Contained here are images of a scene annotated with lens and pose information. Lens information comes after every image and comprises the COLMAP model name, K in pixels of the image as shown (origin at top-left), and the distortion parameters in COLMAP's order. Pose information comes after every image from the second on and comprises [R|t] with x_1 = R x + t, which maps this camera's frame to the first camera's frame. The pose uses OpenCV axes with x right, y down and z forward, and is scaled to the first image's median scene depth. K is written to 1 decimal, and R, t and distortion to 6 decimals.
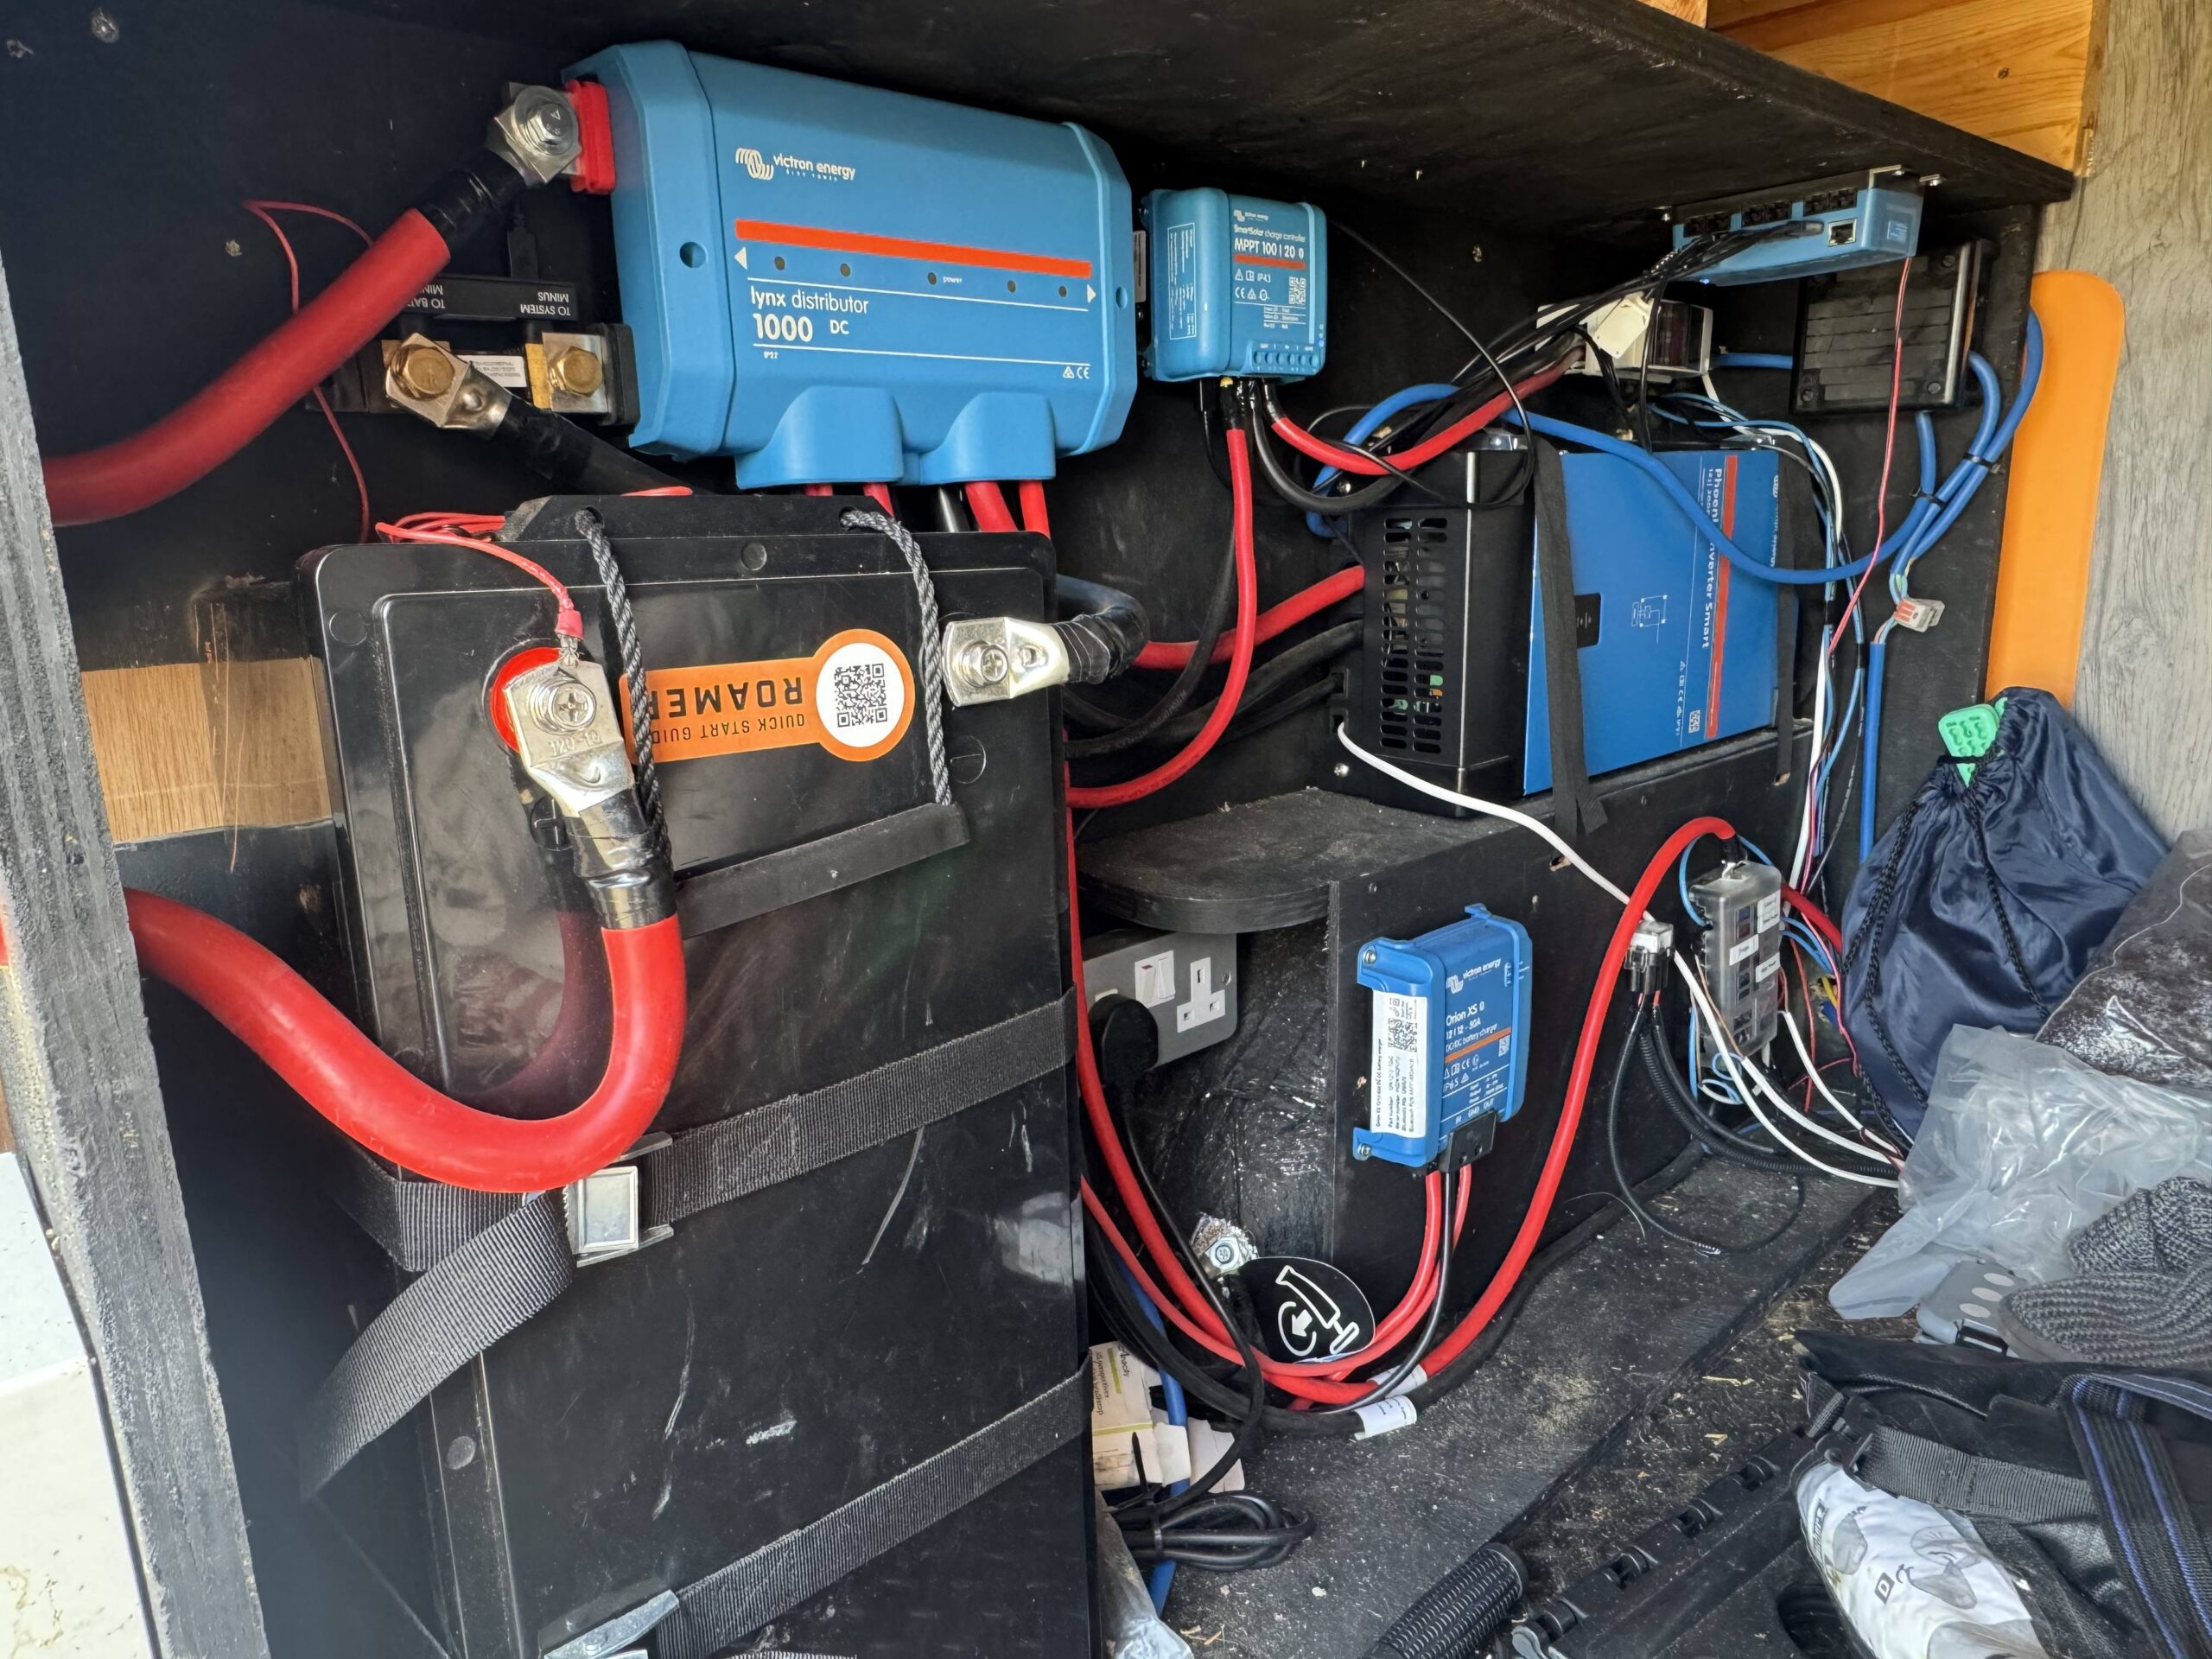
lens RADIAL K [[1409.8, 0, 1089.6], [0, 1409.8, 846.5], [0, 0, 1]] dist [-0.004000, 0.001380]
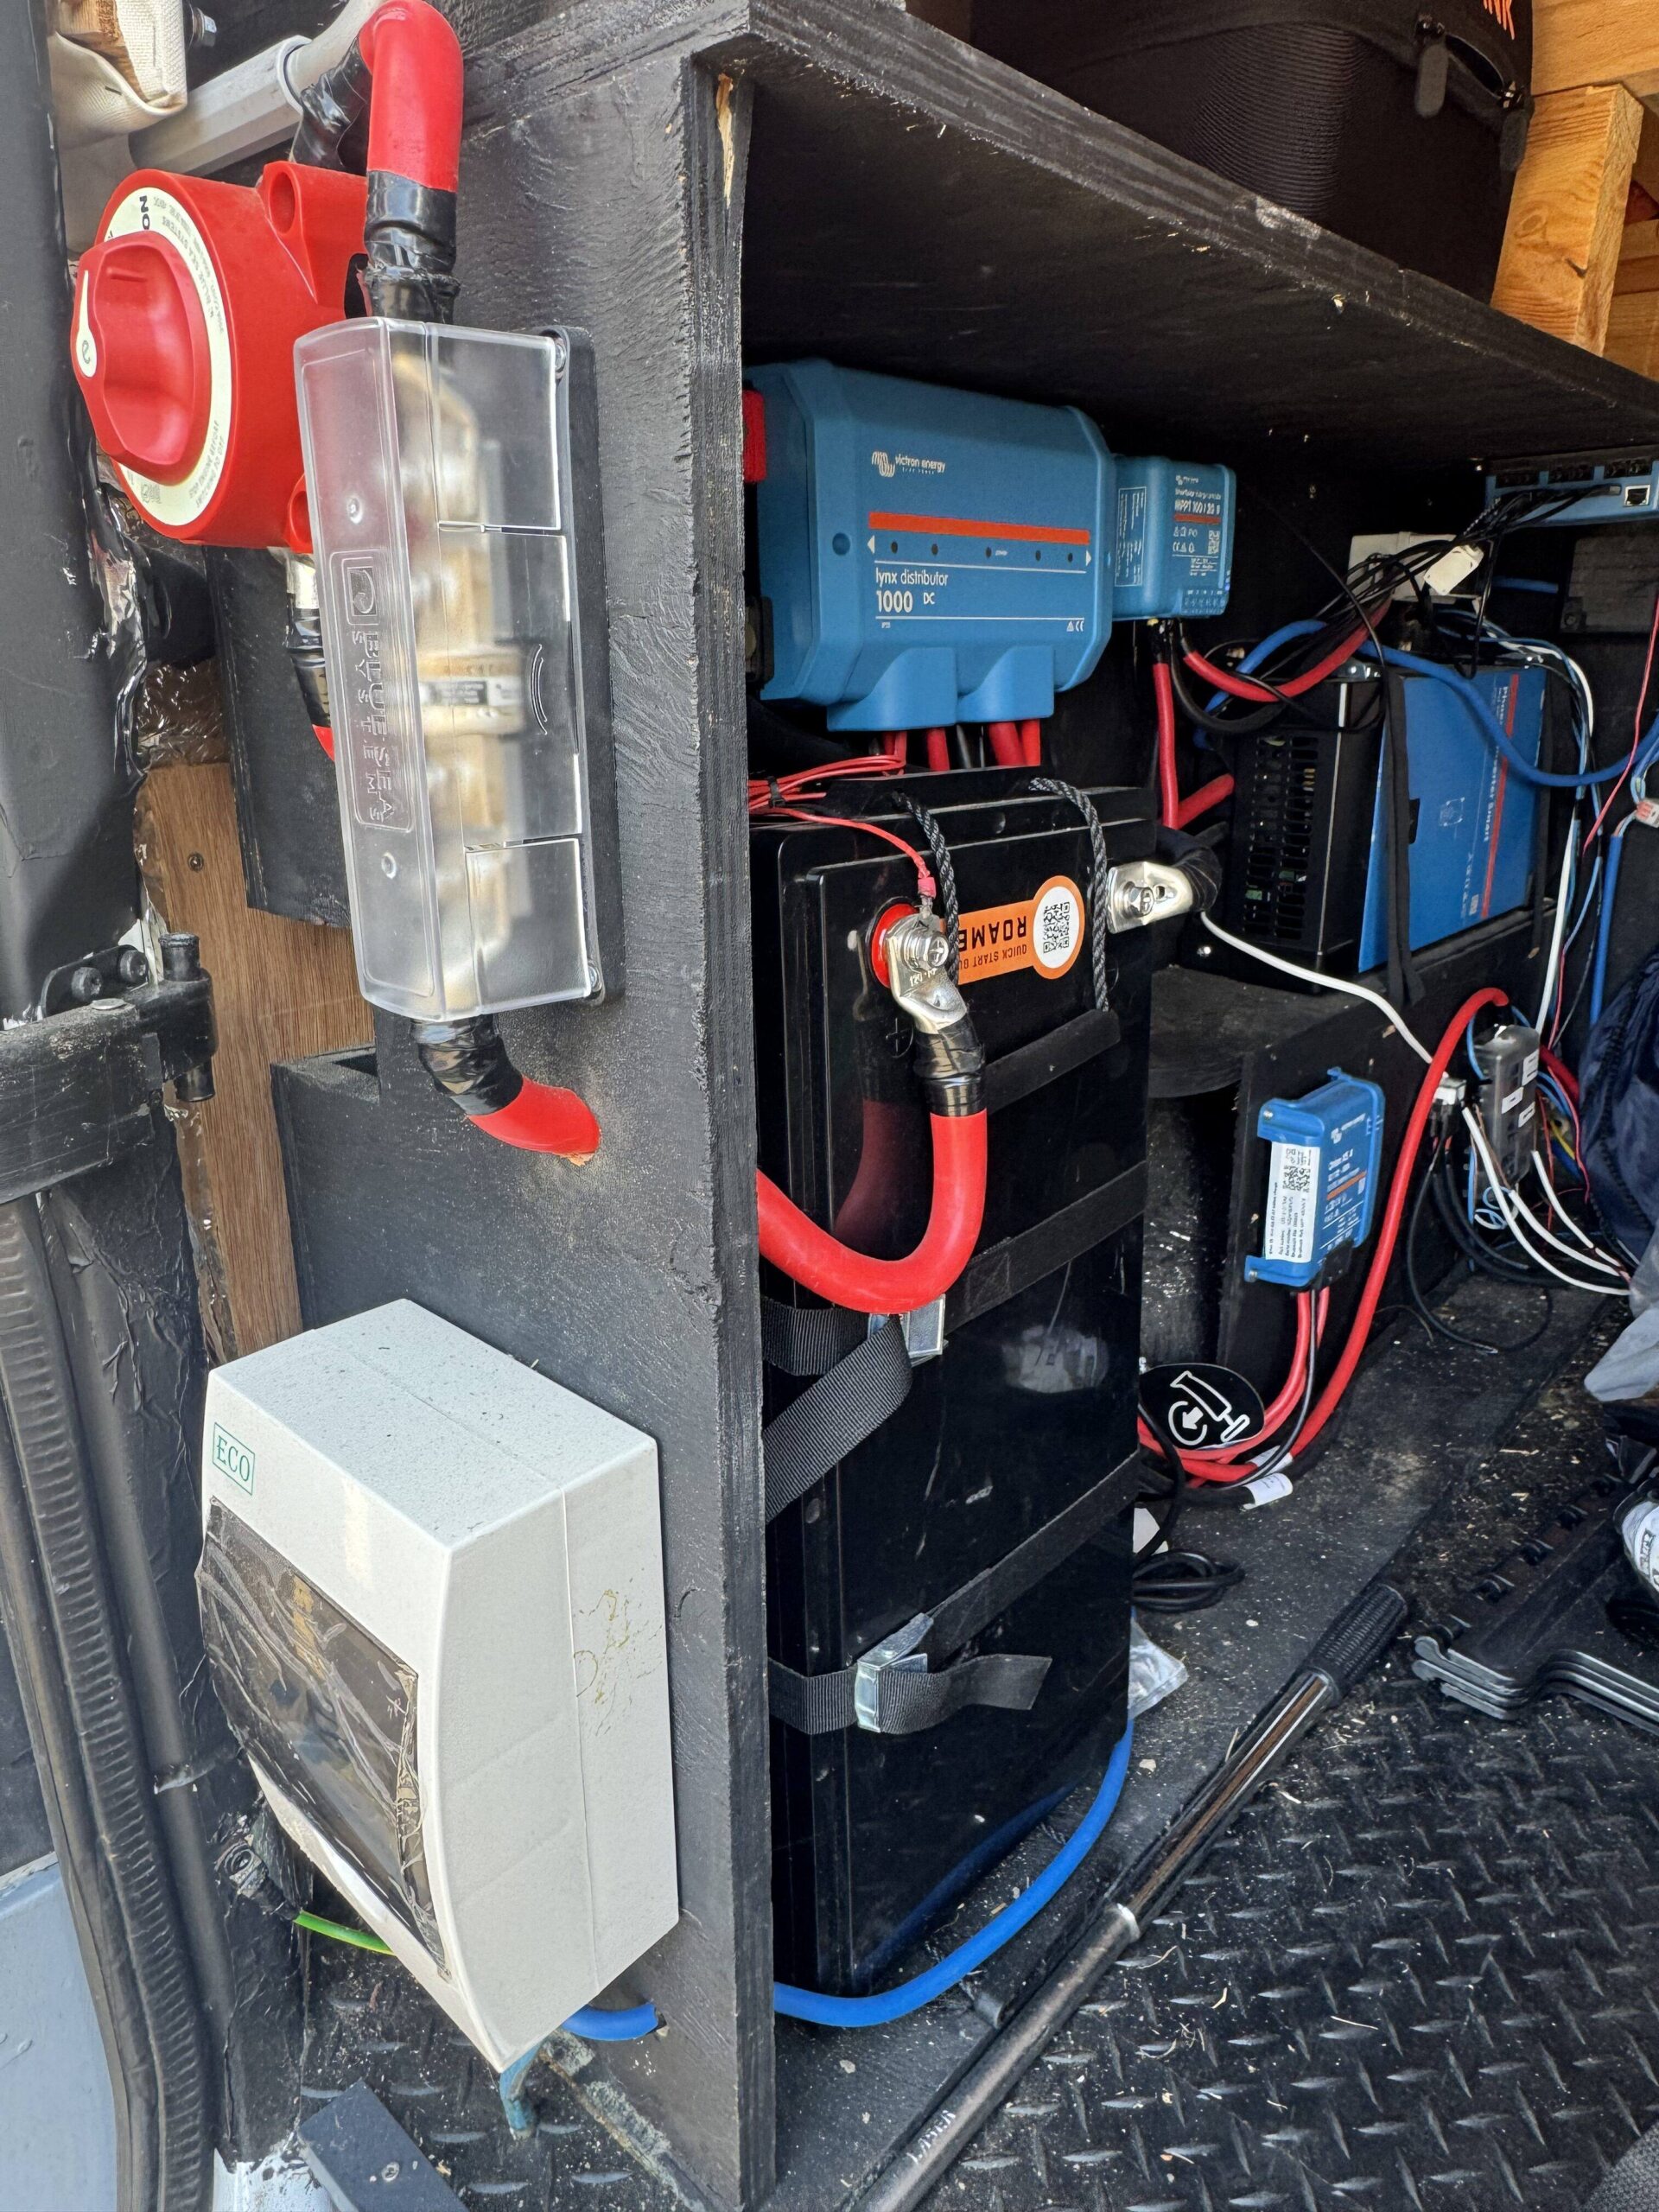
lens RADIAL K [[1409.8, 0, 850.2], [0, 1409.8, 1085.9], [0, 0, 1]] dist [-0.004000, 0.001380]
pose [[0.994326, -0.013092, 0.105572, -0.270856], [0.005767, 0.997573, 0.069389, -0.029920], [-0.106224, -0.068387, 0.991988, -0.144617]]
